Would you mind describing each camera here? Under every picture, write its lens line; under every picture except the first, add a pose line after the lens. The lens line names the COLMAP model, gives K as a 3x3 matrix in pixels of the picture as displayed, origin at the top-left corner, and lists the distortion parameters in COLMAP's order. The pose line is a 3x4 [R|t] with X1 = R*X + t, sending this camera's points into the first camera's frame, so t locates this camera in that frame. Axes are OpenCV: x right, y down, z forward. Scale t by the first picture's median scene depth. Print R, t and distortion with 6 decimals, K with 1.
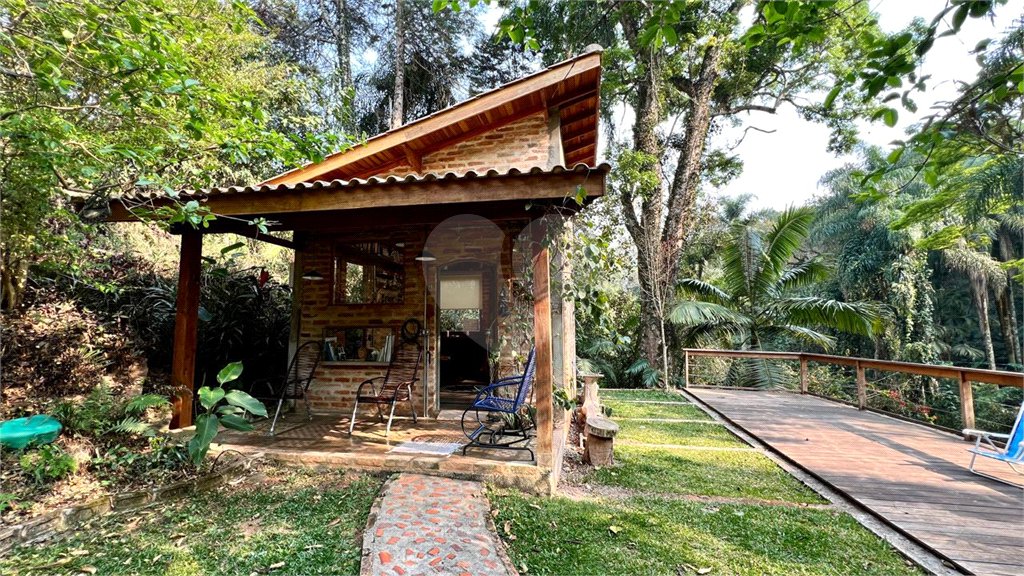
lens RADIAL K [[413.0, 0, 512.0], [0, 413.0, 288.0], [0, 0, 1]] dist [-0.002273, 0.000135]
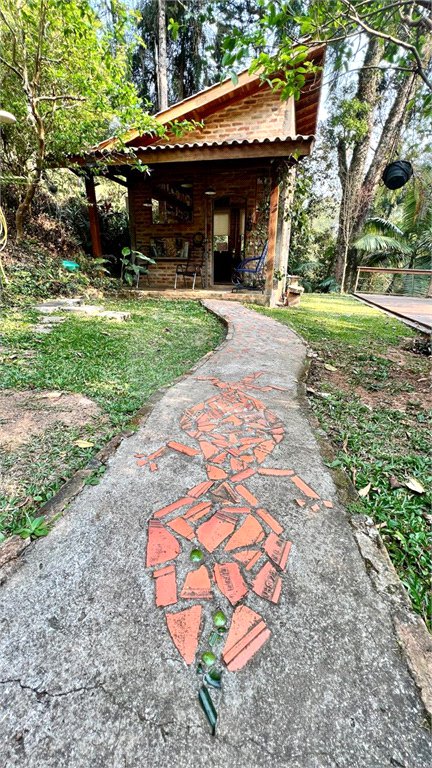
lens RADIAL K [[309.8, 0, 216.0], [0, 309.8, 384.0], [0, 0, 1]] dist [-0.002273, 0.000135]
pose [[0.997494, 0.044698, -0.054851, -0.060098], [-0.016074, 0.898087, 0.439525, 0.072320], [0.068906, -0.437542, 0.896554, -0.502997]]
